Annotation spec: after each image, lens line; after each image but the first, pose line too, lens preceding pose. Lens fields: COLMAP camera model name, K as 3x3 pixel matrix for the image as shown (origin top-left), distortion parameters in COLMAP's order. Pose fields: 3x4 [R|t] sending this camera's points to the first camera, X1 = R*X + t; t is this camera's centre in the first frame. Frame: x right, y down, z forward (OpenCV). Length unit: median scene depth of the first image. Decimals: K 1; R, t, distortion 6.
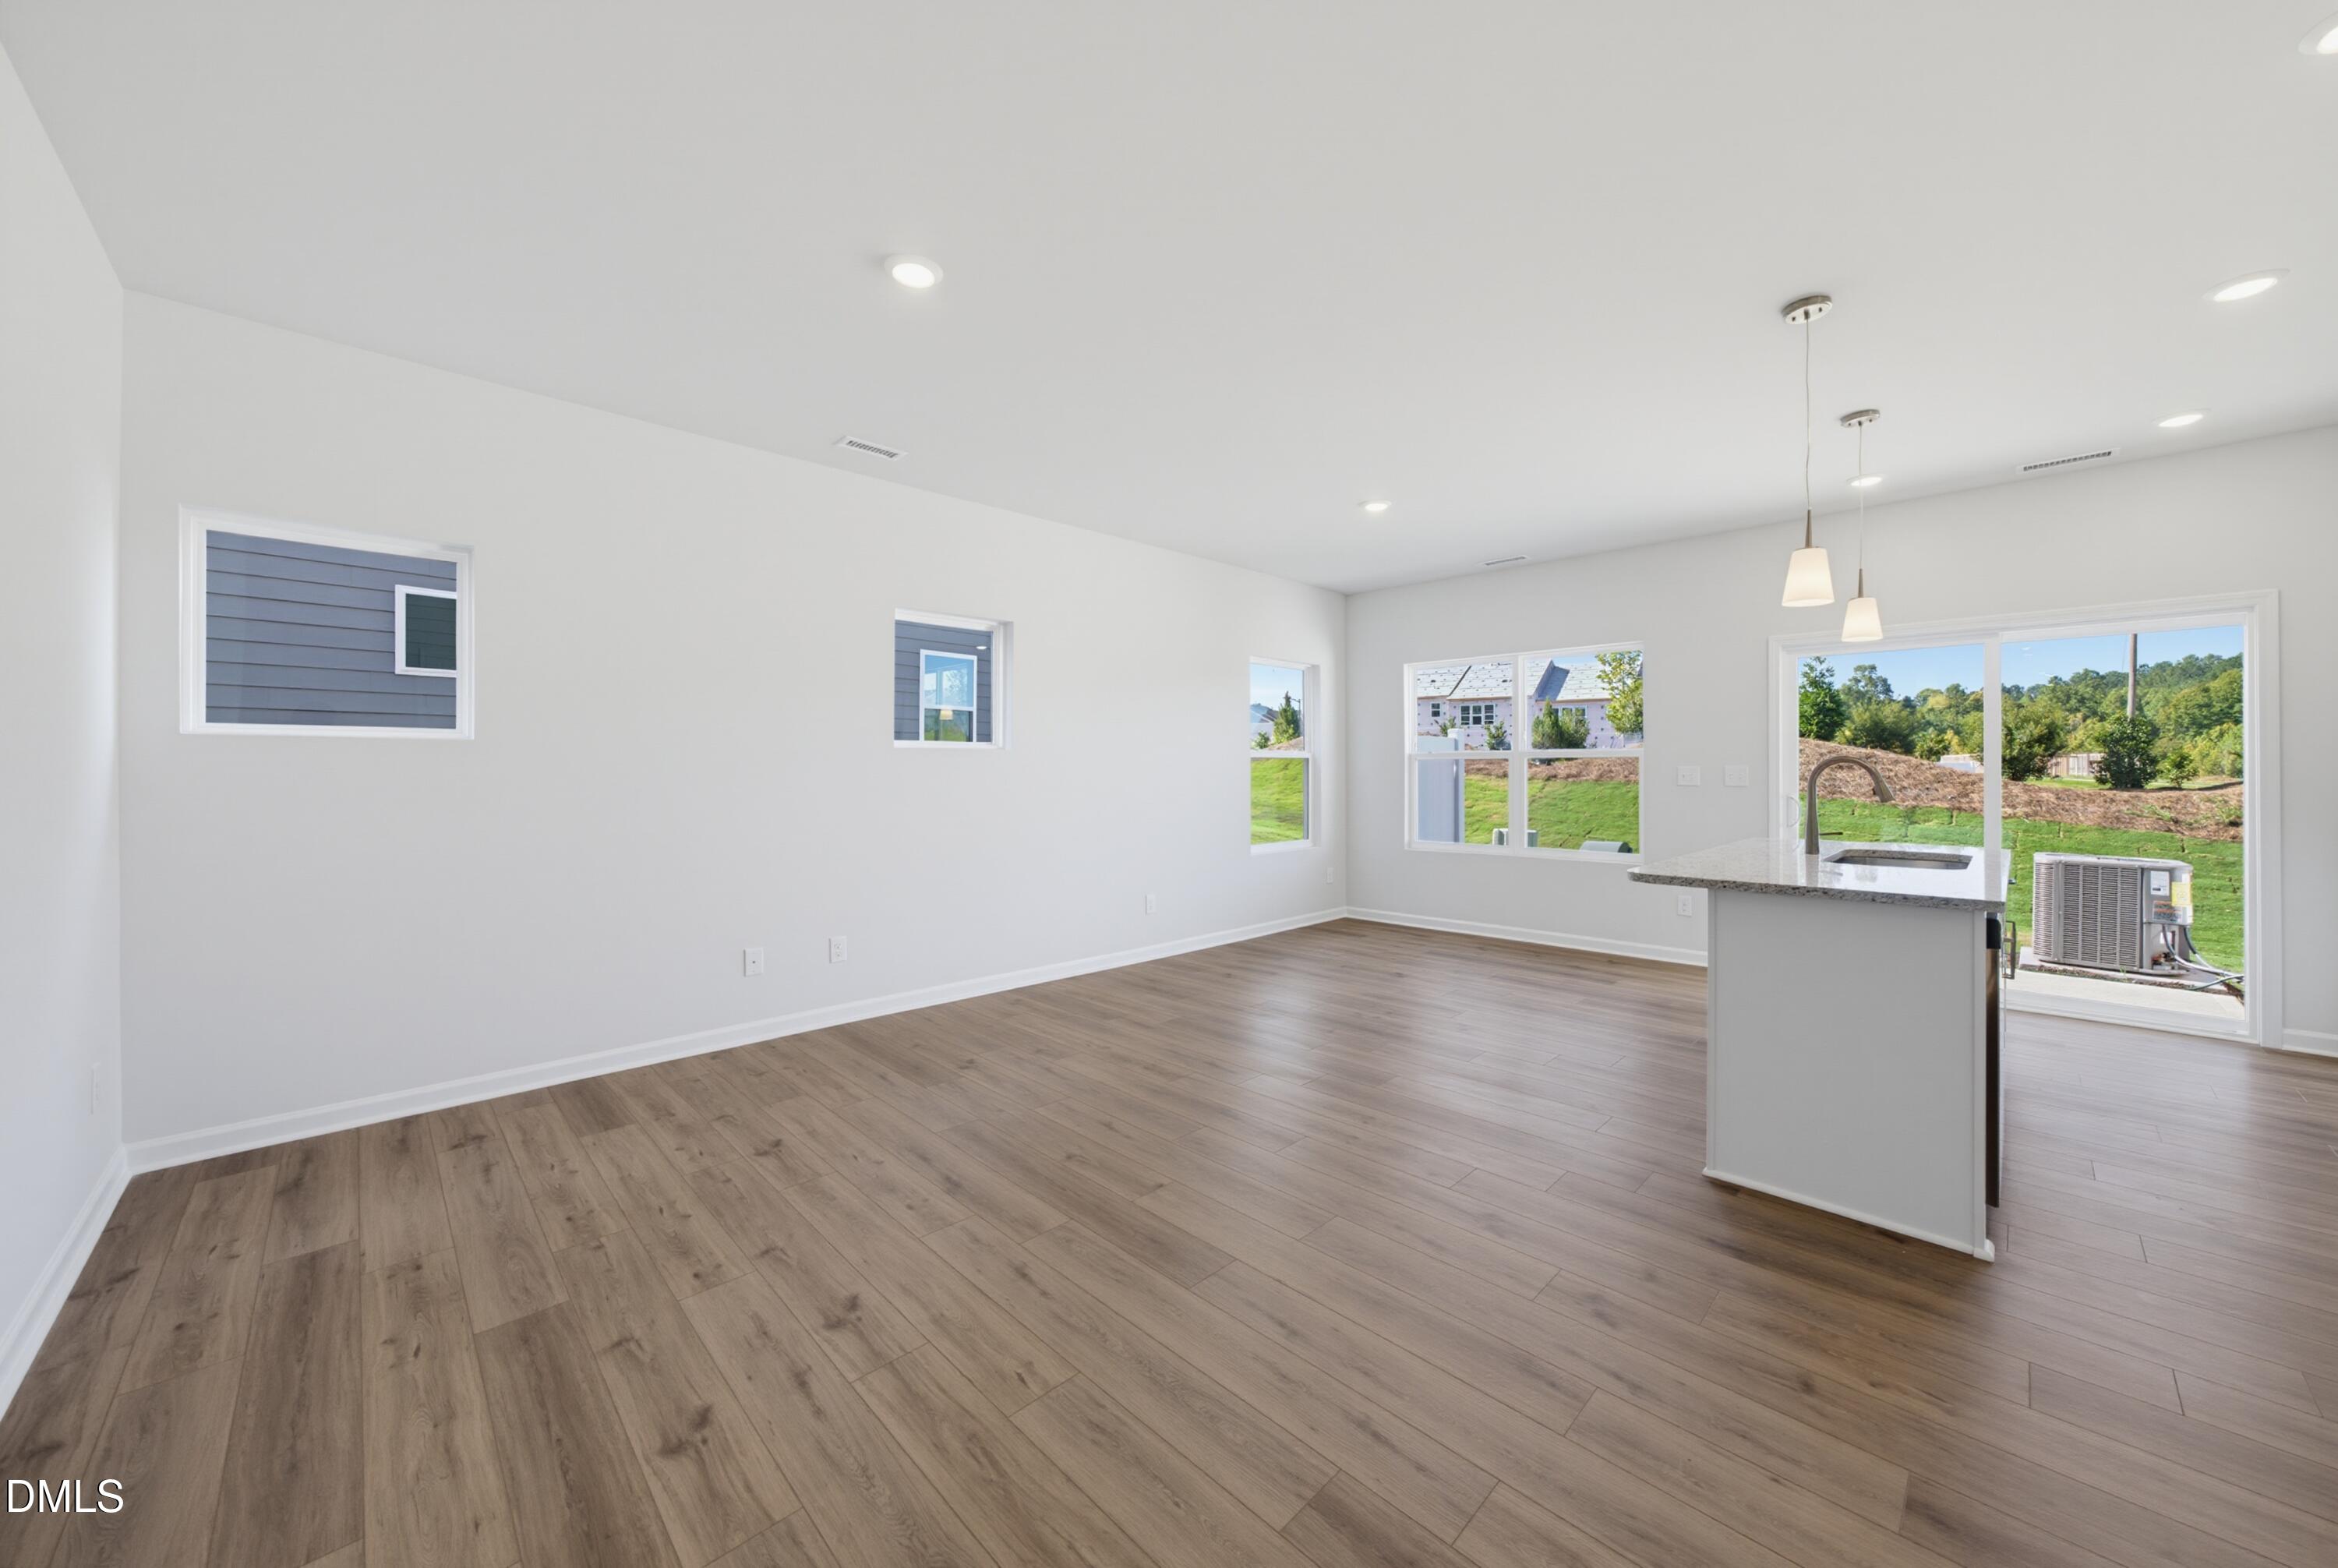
lens RADIAL K [[869.7, 0, 1170.8], [0, 869.7, 768.7], [0, 0, 1]] dist [-0.003963, 0.001631]
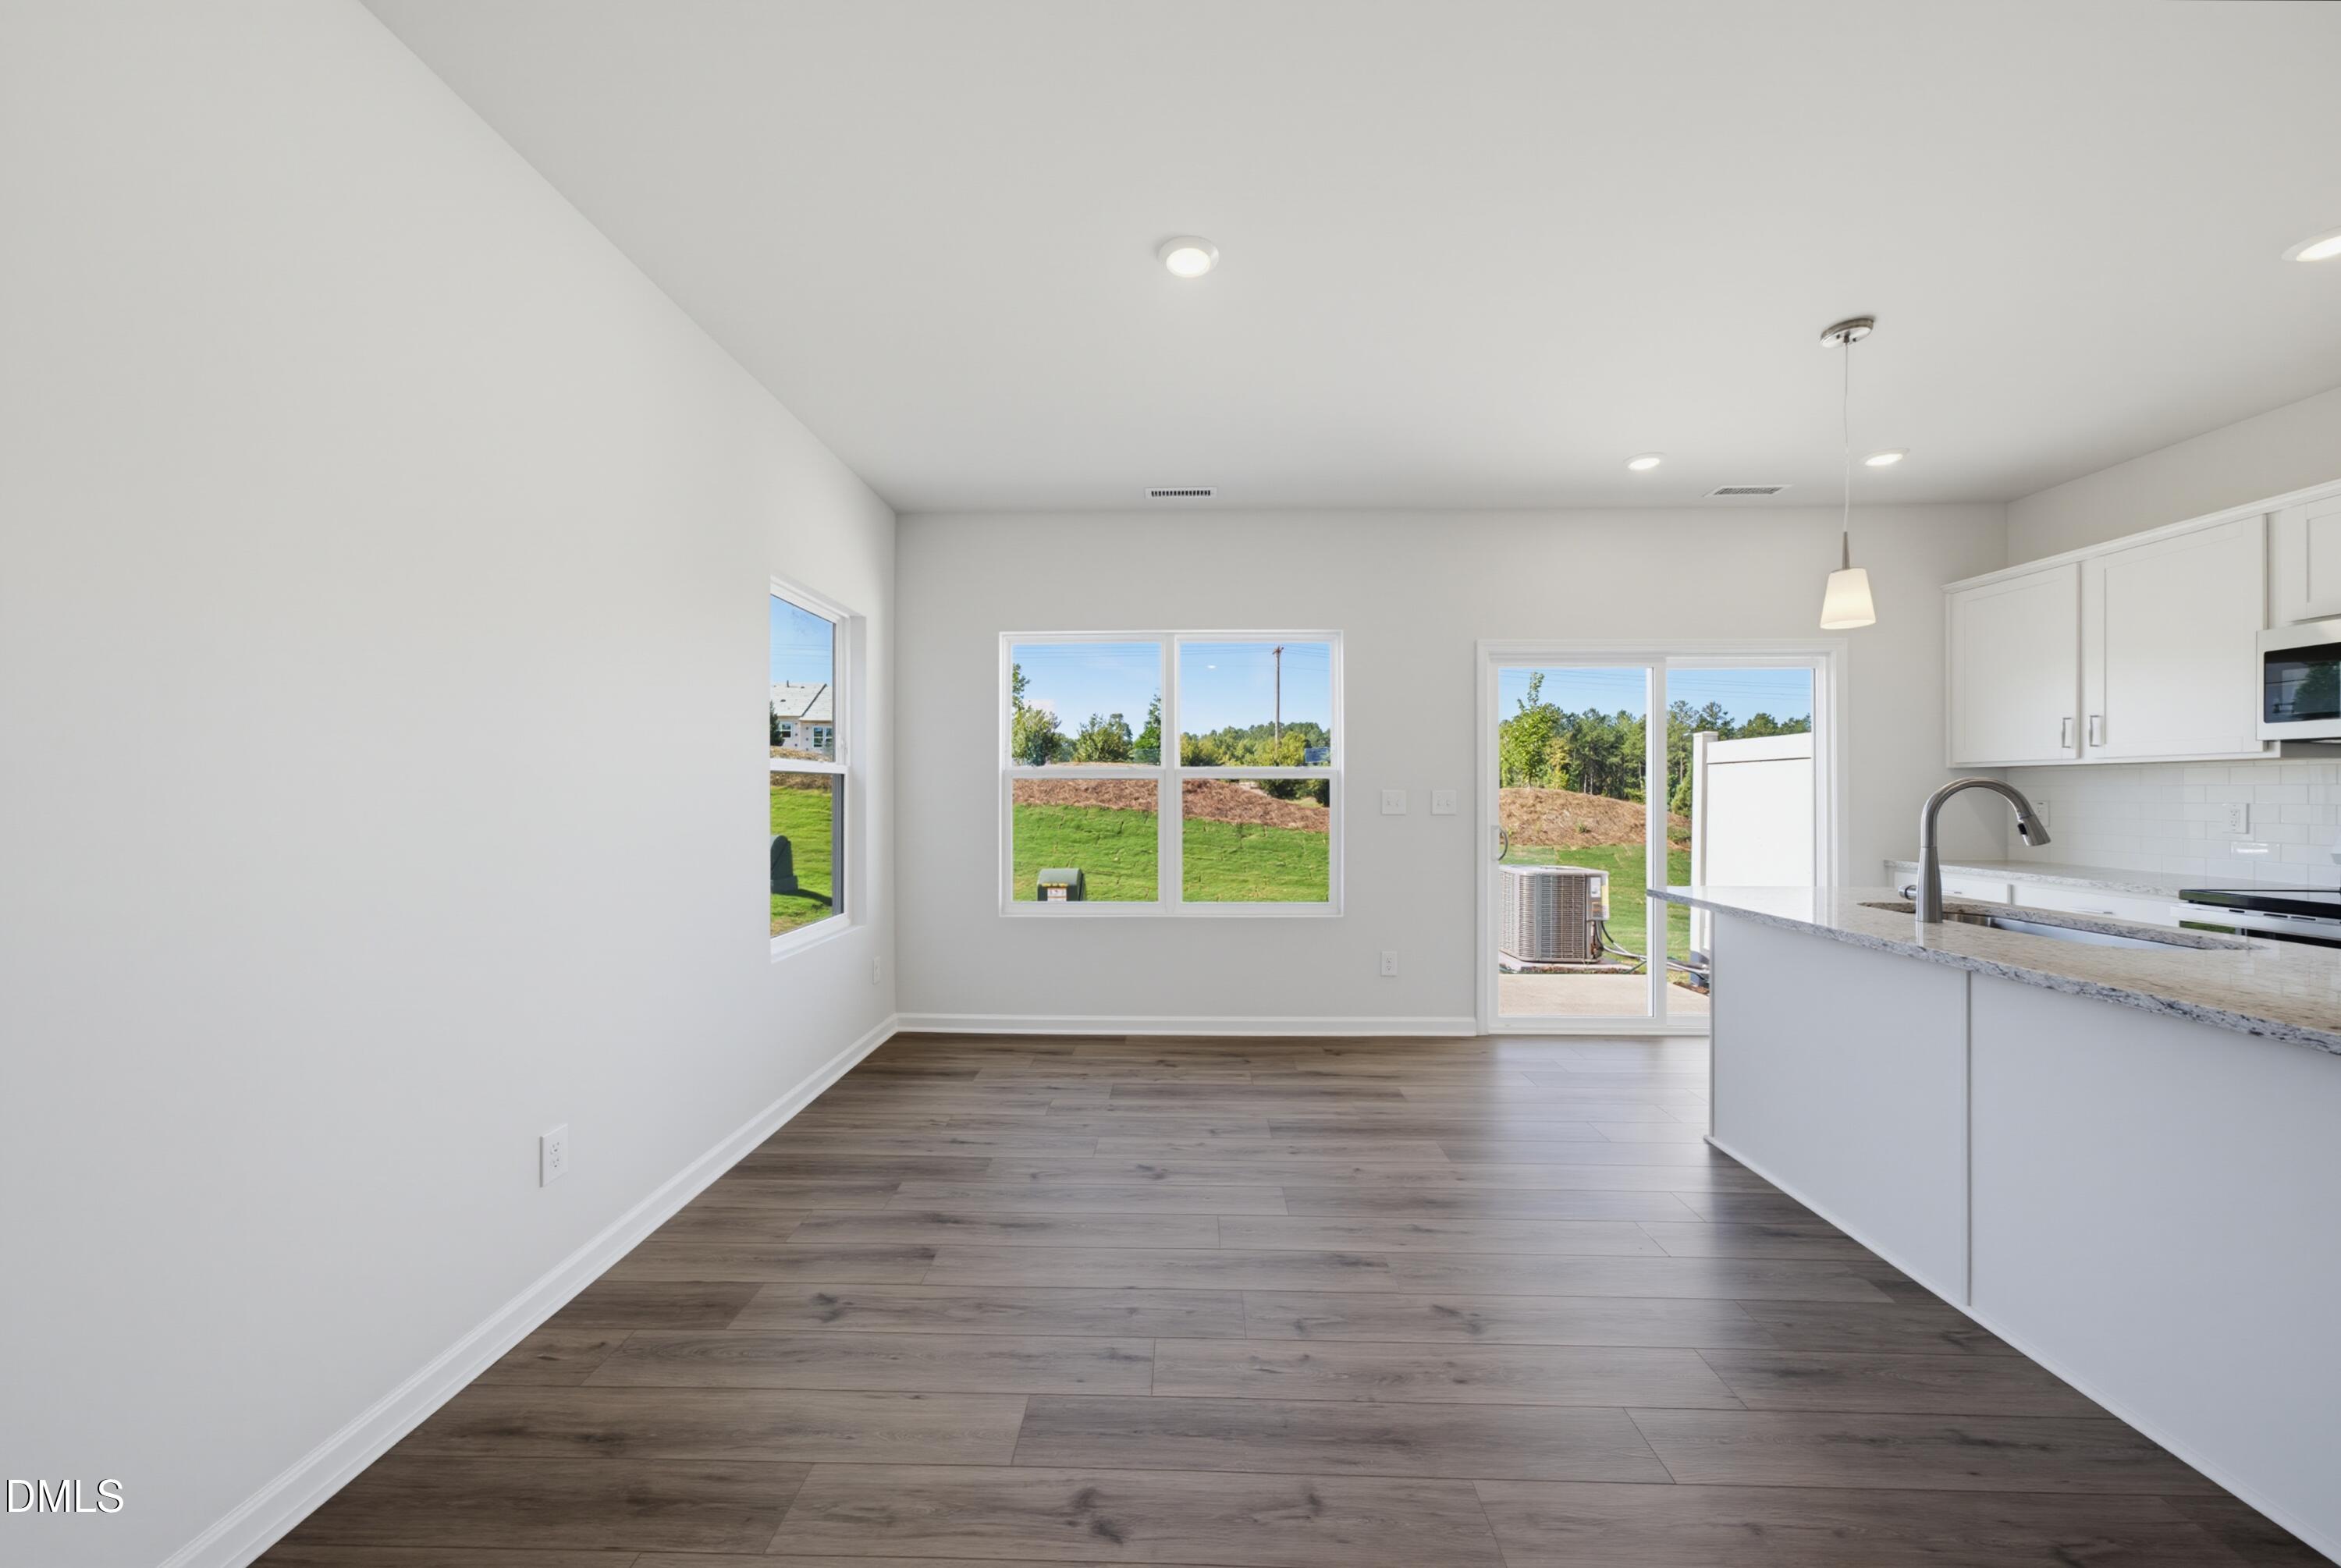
lens RADIAL K [[815.0, 0, 1179.3], [0, 815.0, 792.1], [0, 0, 1]] dist [-0.010151, 0.002760]
pose [[0.717458, -0.000063, 0.696602, -0.077248], [-0.000165, 1.000000, 0.000260, -0.001812], [-0.696602, -0.000302, 0.717458, 0.598943]]
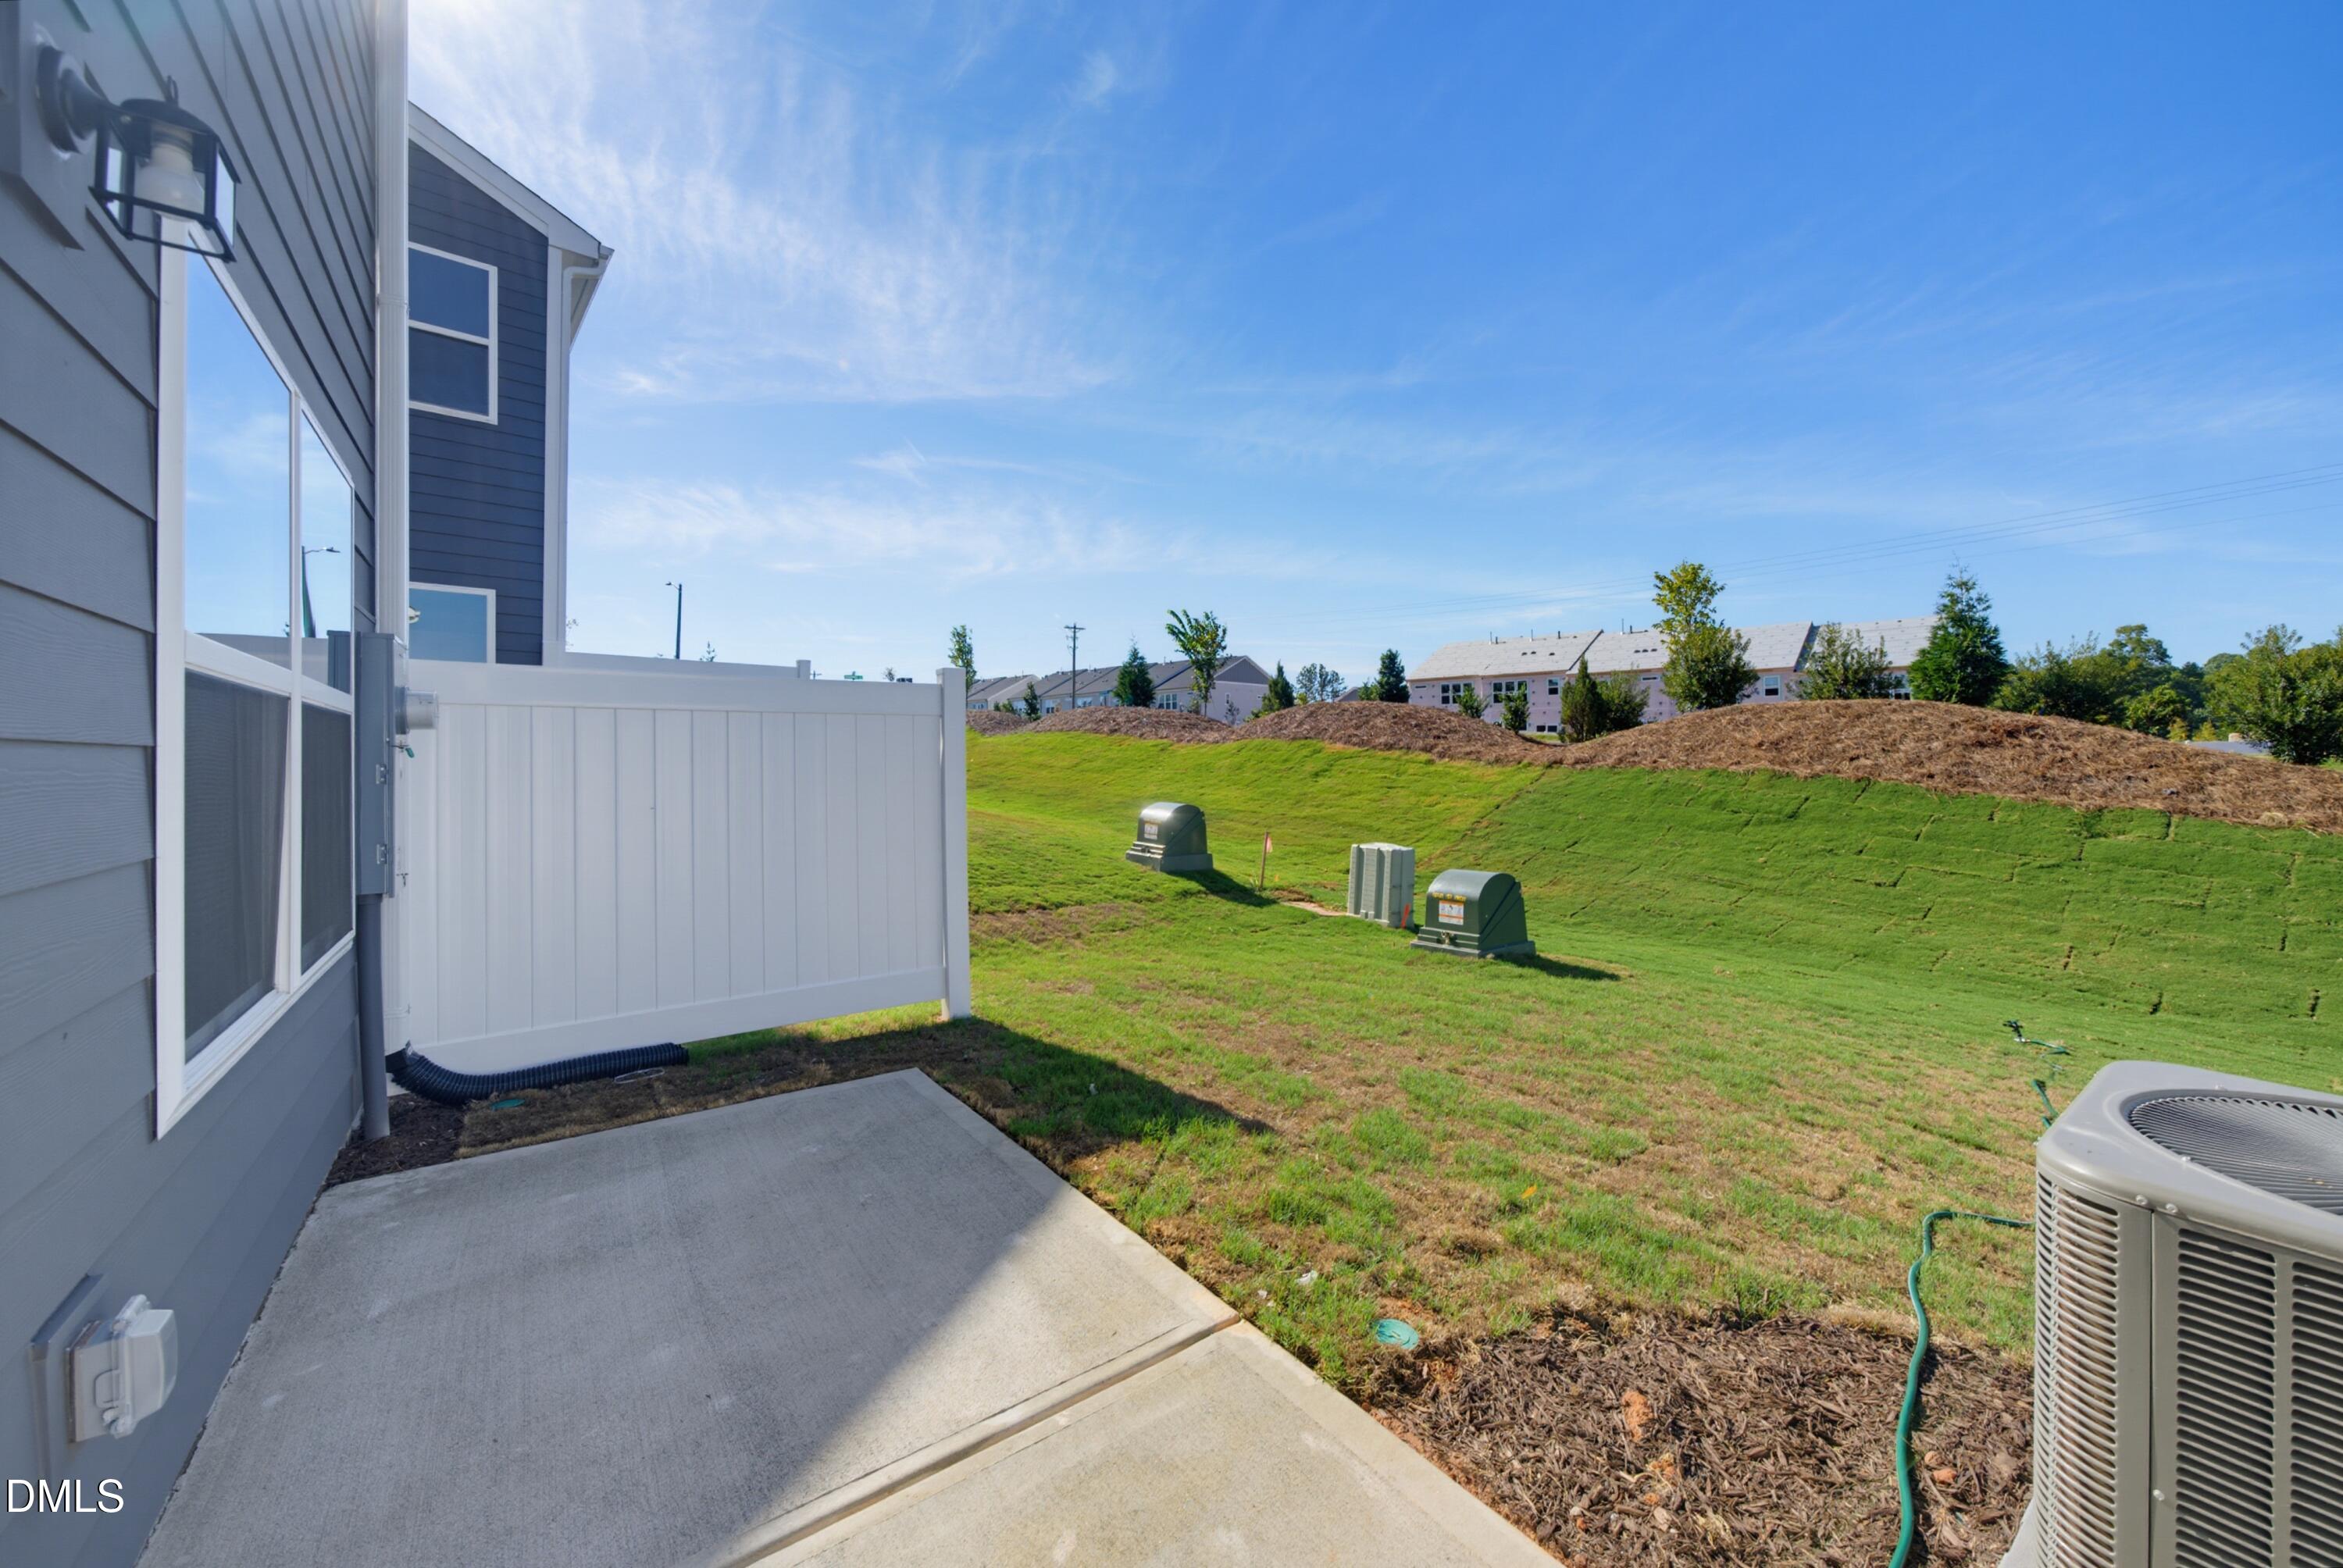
lens RADIAL K [[871.5, 0, 1223.8], [0, 871.5, 757.9], [0, 0, 1]] dist [-0.003963, 0.001631]
pose [[0.989861, -0.007571, -0.141841, 0.966748], [0.007554, 0.999971, -0.000662, 0.013675], [0.141842, -0.000416, 0.989889, 0.900619]]
